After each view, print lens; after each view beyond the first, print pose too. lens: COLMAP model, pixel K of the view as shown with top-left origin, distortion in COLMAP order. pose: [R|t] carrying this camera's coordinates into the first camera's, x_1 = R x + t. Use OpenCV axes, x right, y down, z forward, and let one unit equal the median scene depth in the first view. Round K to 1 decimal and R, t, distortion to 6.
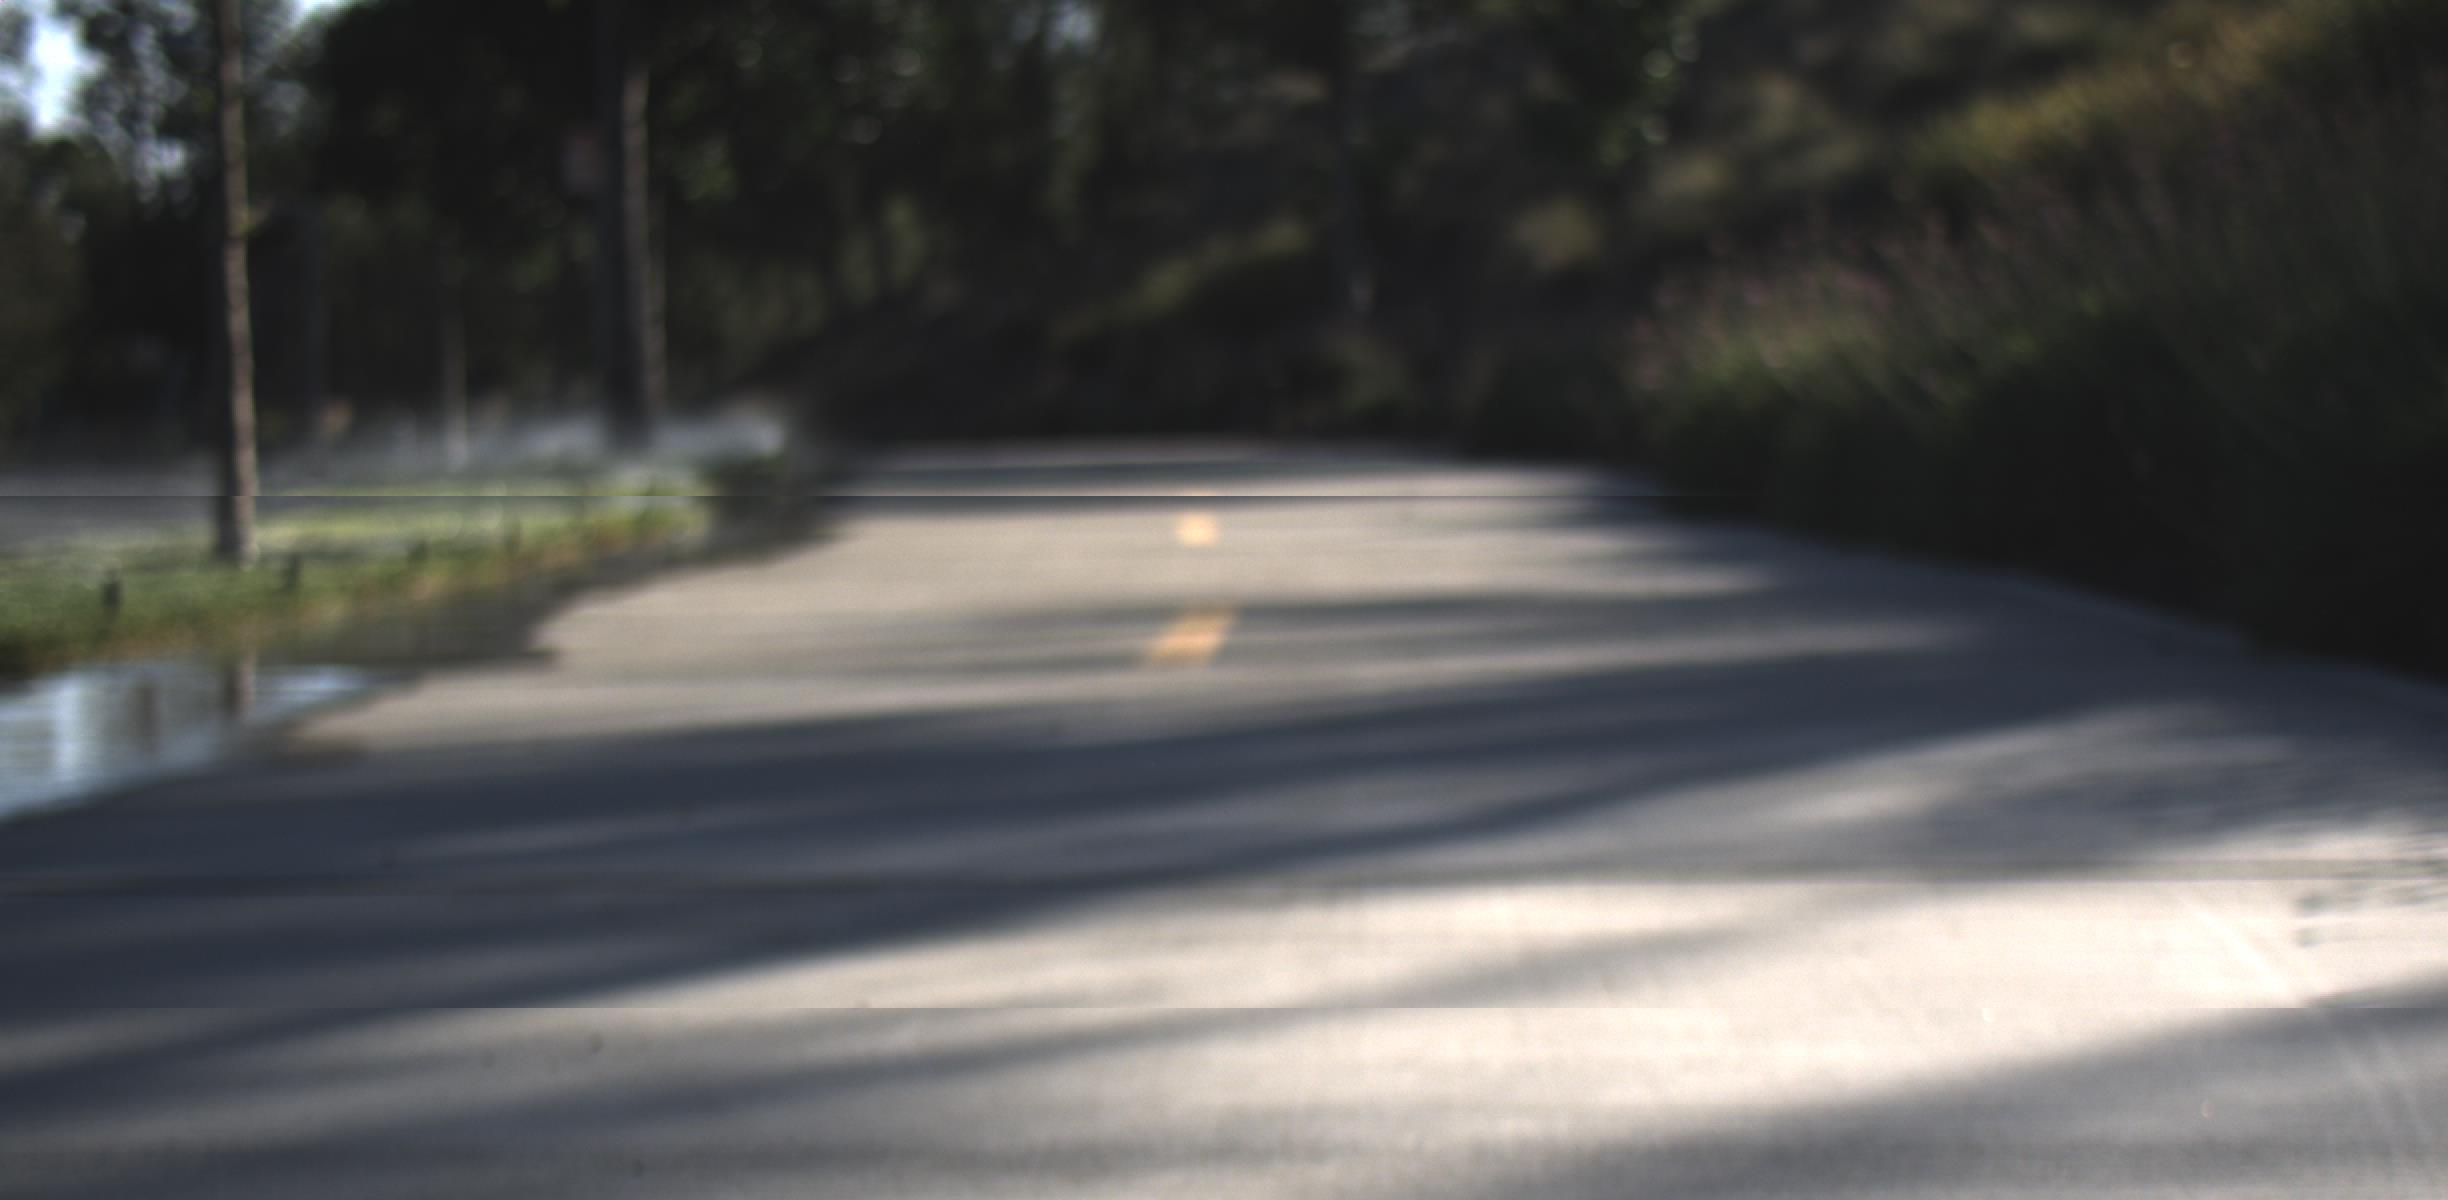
lens RADIAL K [[4675.3, 0, 1224.0], [0, 4675.3, 600.0], [0, 0, 1]] dist [0.001354, 0.274620]
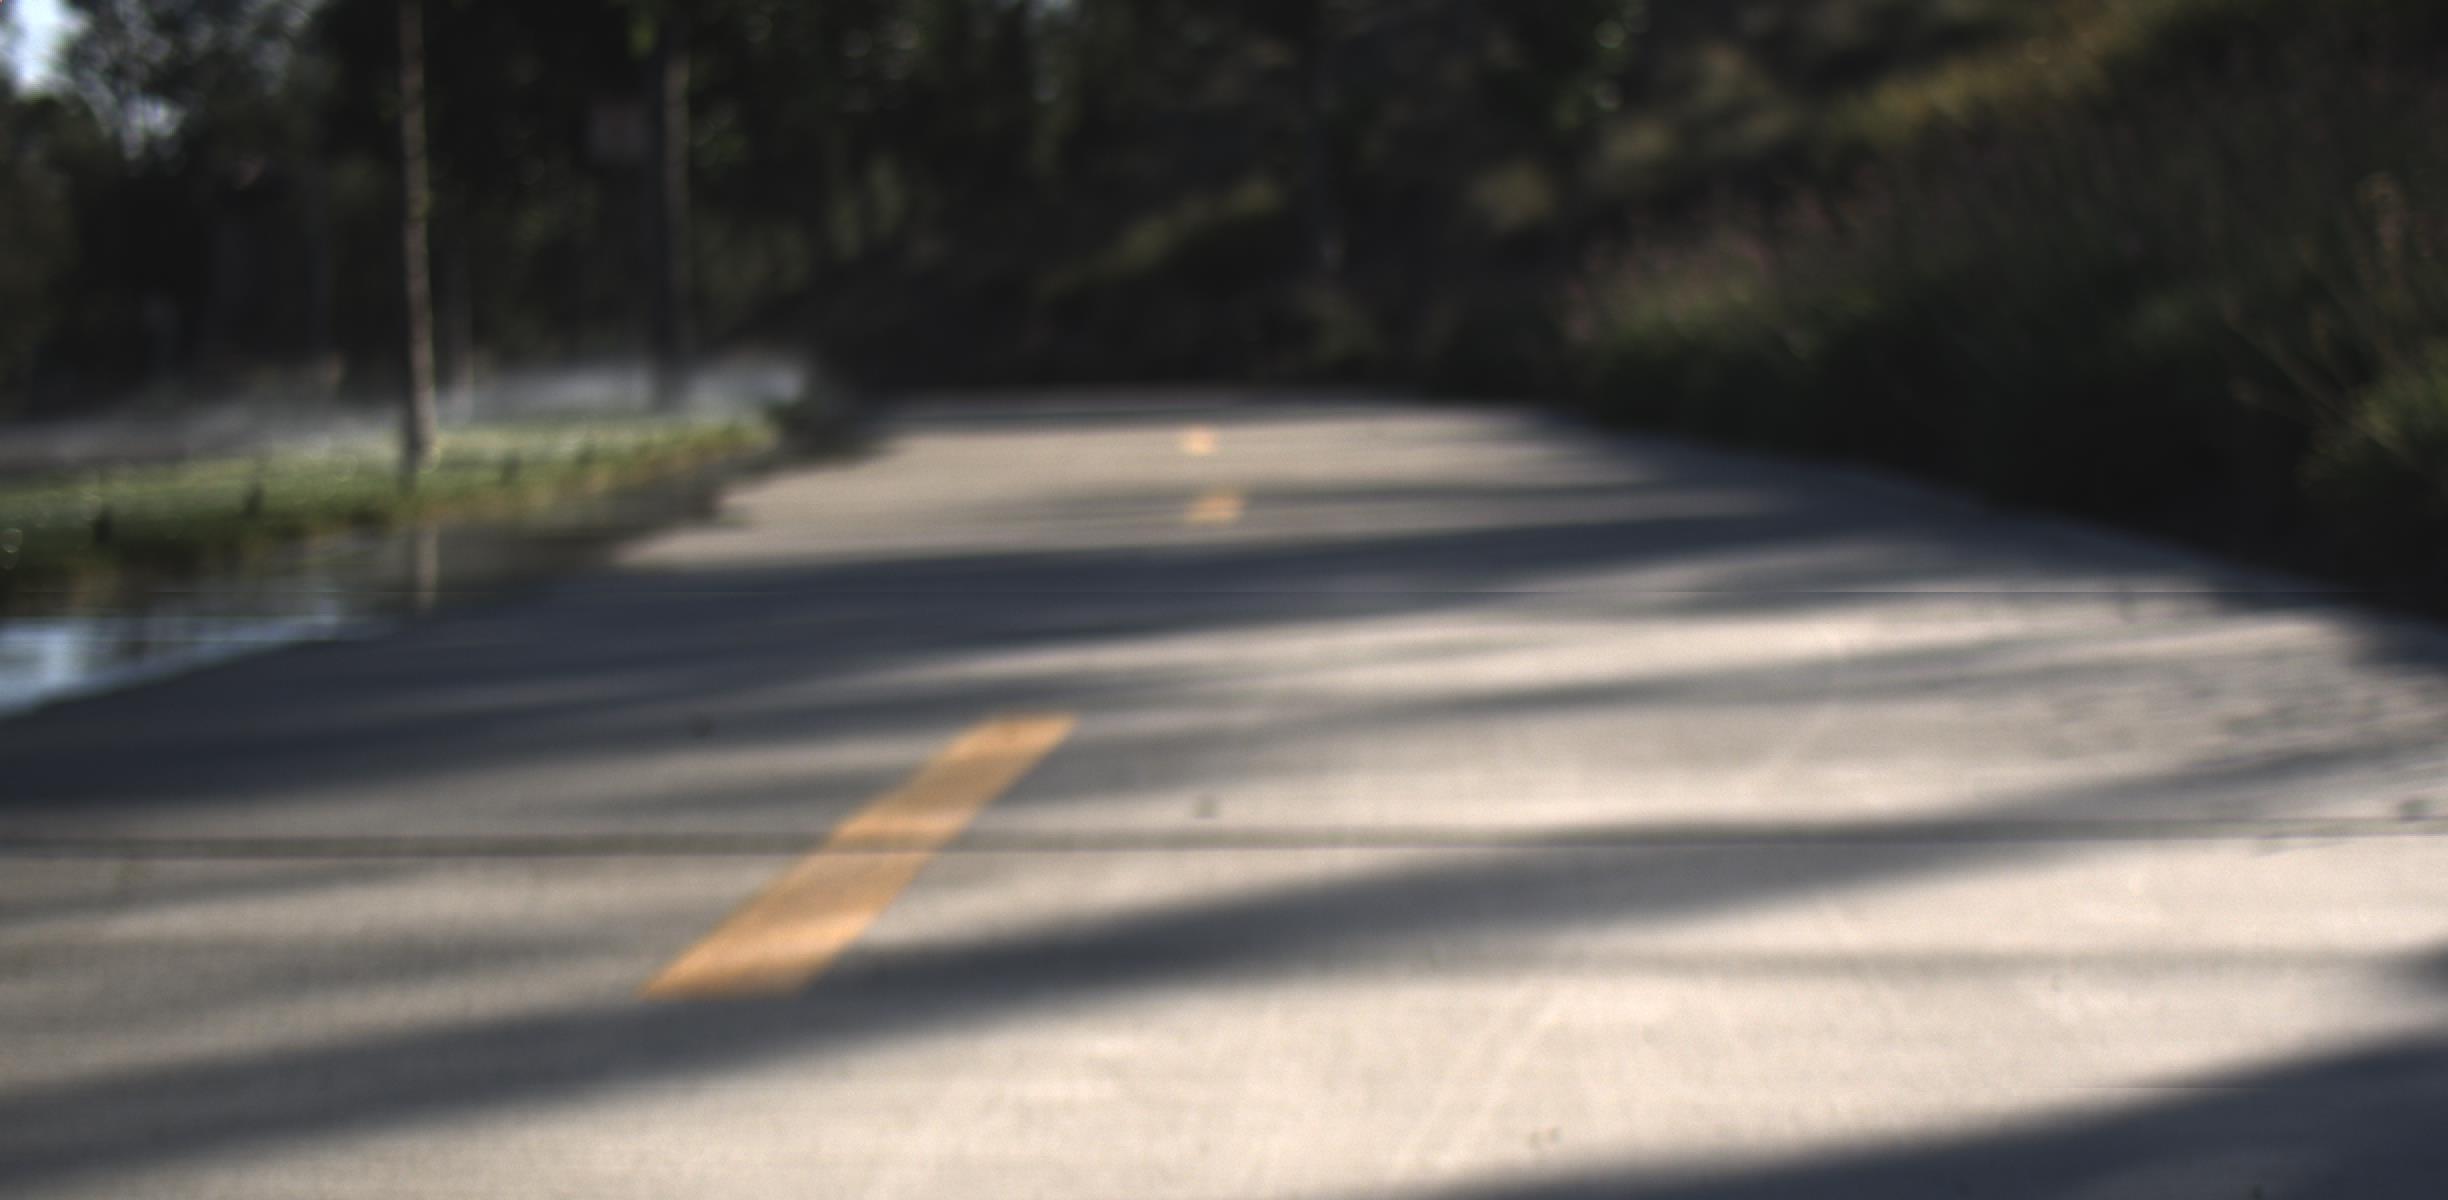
lens RADIAL K [[4675.3, 0, 1224.0], [0, 4675.3, 600.0], [0, 0, 1]] dist [0.001354, 0.274620]
pose [[0.999976, -0.001978, 0.006698, -0.002092], [0.001911, 0.999948, 0.010001, 0.002930], [-0.006718, -0.009988, 0.999928, -0.061187]]
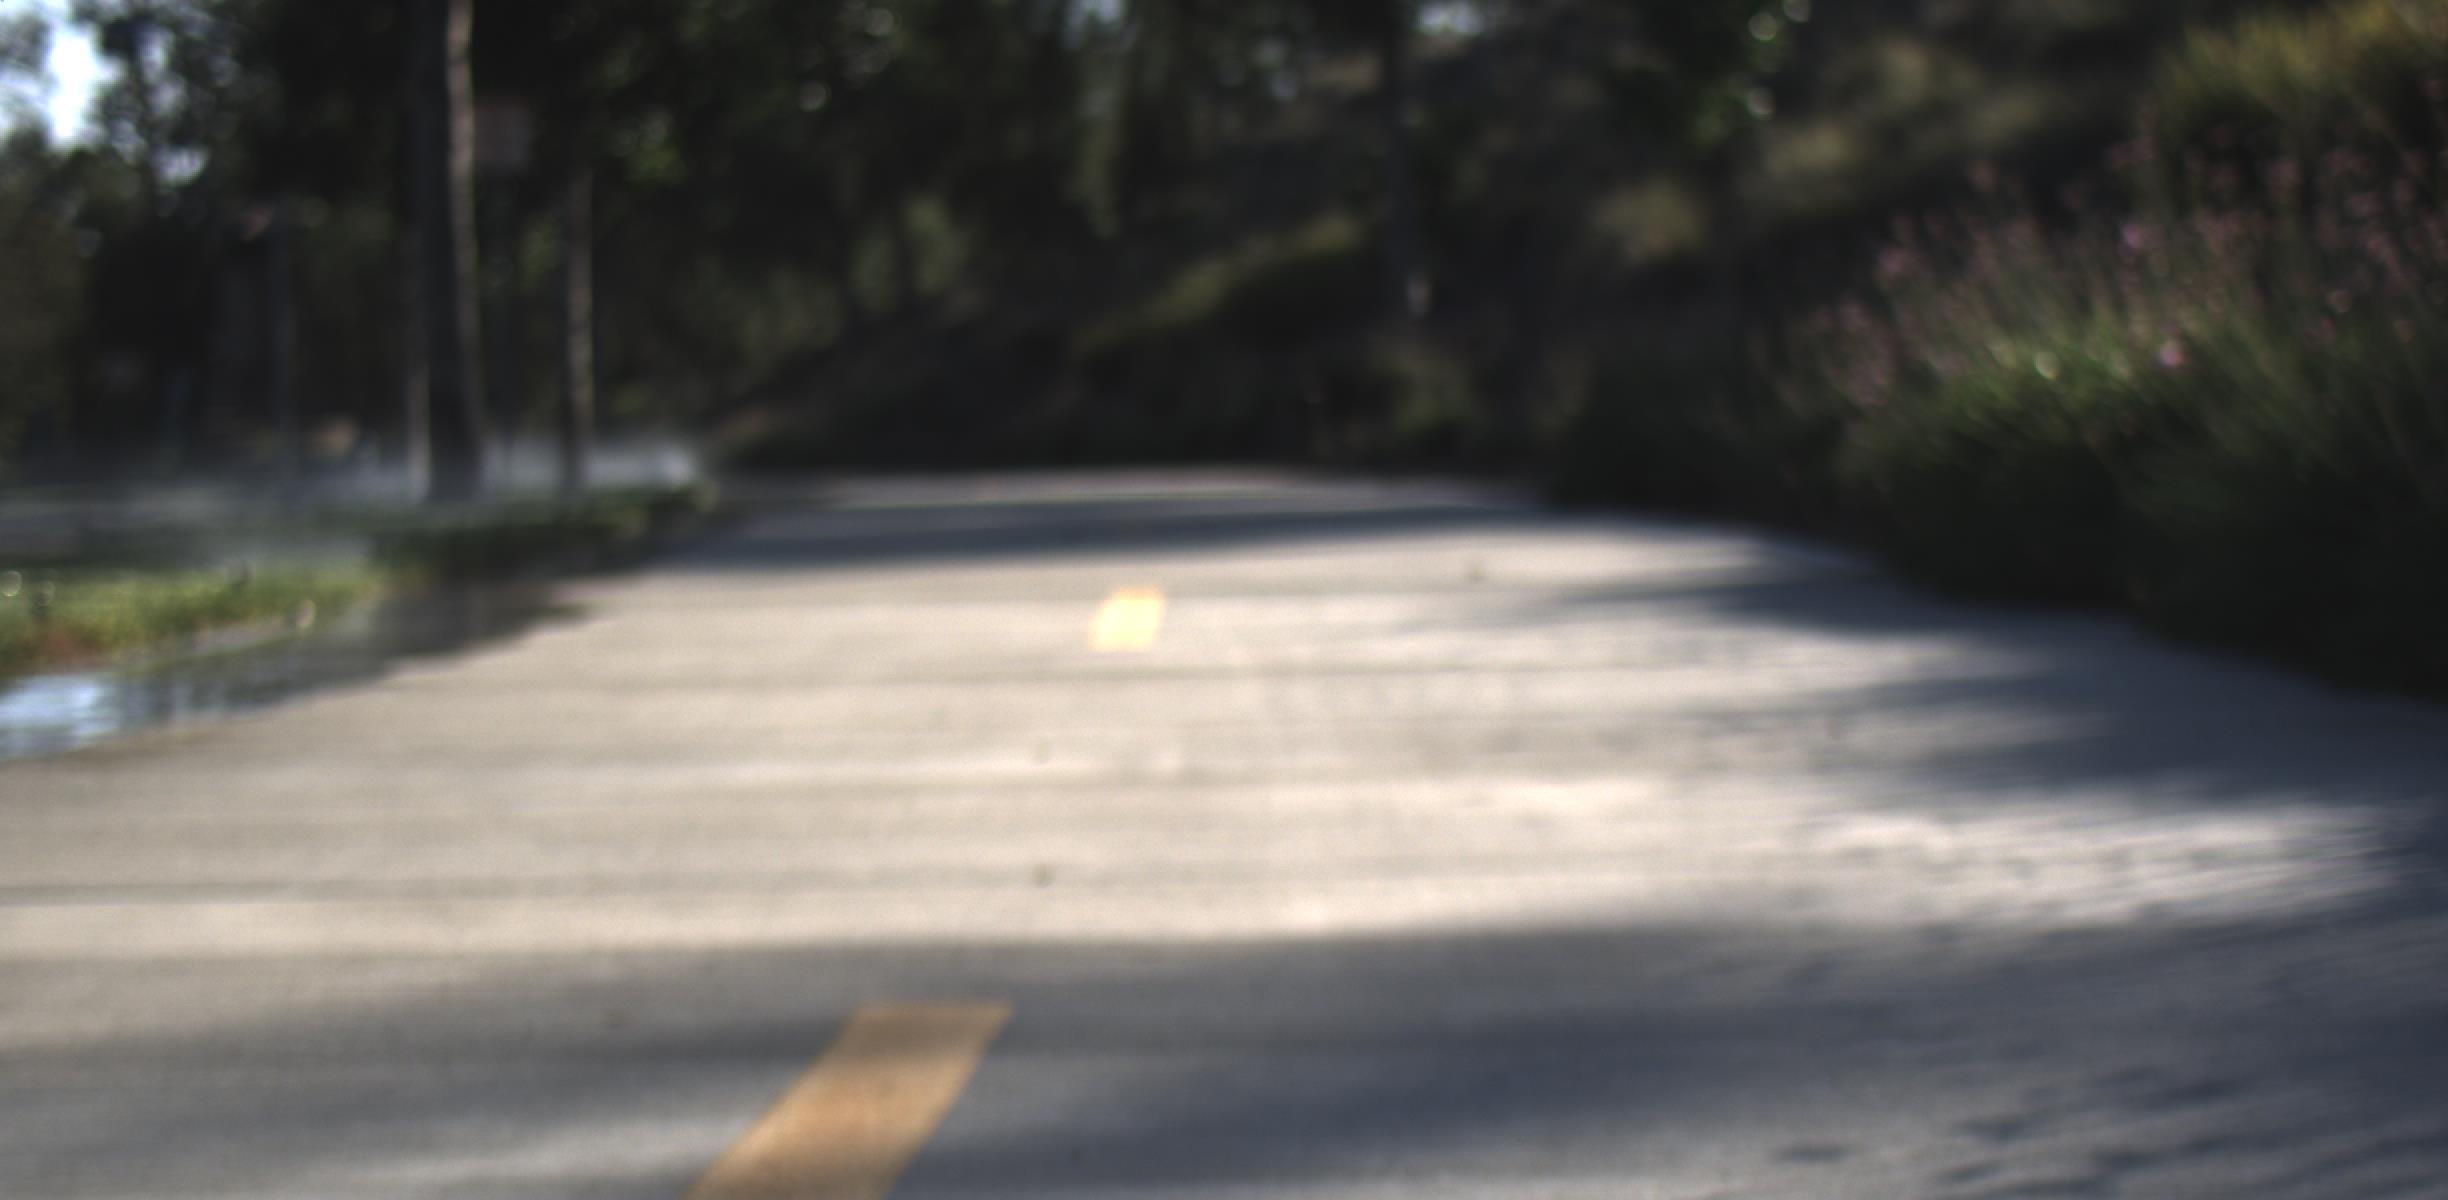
lens RADIAL K [[4675.3, 0, 1224.0], [0, 4675.3, 600.0], [0, 0, 1]] dist [0.001354, 0.274620]
pose [[0.999897, -0.002976, -0.014046, 0.005497], [0.002935, 0.999991, -0.002916, -0.006847], [0.014055, 0.002874, 0.999897, 0.138372]]
